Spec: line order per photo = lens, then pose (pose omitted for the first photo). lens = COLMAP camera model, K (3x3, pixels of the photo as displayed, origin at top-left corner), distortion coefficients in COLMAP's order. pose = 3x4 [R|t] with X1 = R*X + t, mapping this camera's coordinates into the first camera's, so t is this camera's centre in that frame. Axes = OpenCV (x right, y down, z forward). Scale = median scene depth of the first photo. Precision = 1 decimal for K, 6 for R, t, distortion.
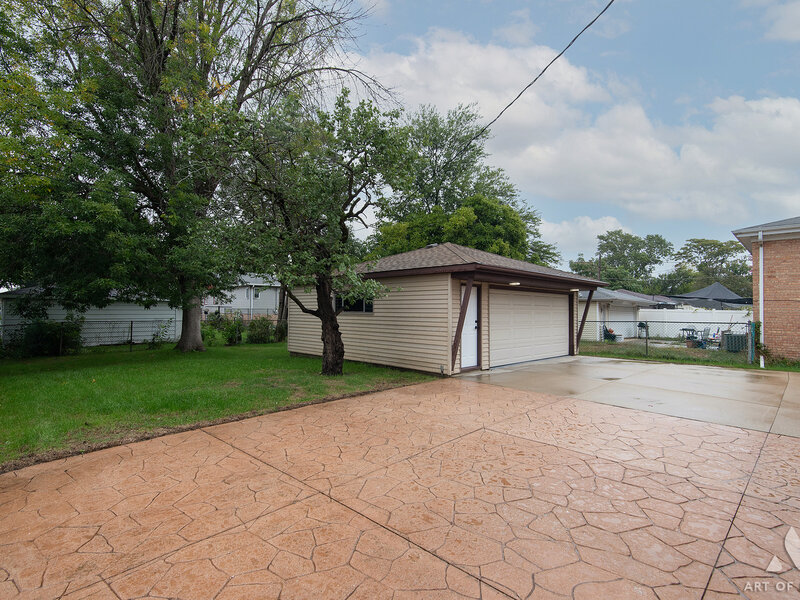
lens RADIAL K [[403.4, 0, 399.9], [0, 403.4, 301.4], [0, 0, 1]] dist [0.017299, -0.009283]
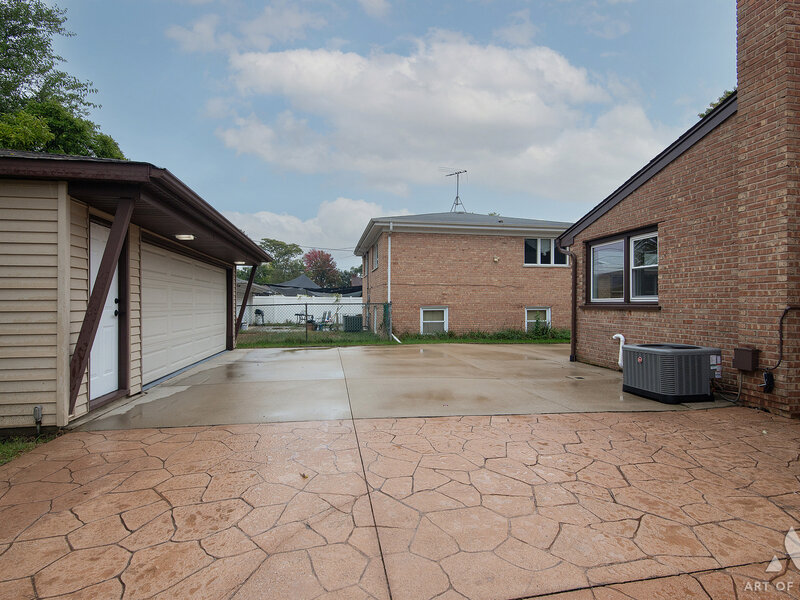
lens RADIAL K [[403.4, 0, 401.8], [0, 403.4, 302.4], [0, 0, 1]] dist [0.017299, -0.009283]
pose [[0.573223, -0.006550, 0.819373, -0.017402], [-0.013800, 0.999749, 0.017646, 0.035108], [-0.819283, -0.021422, 0.572989, 0.395434]]
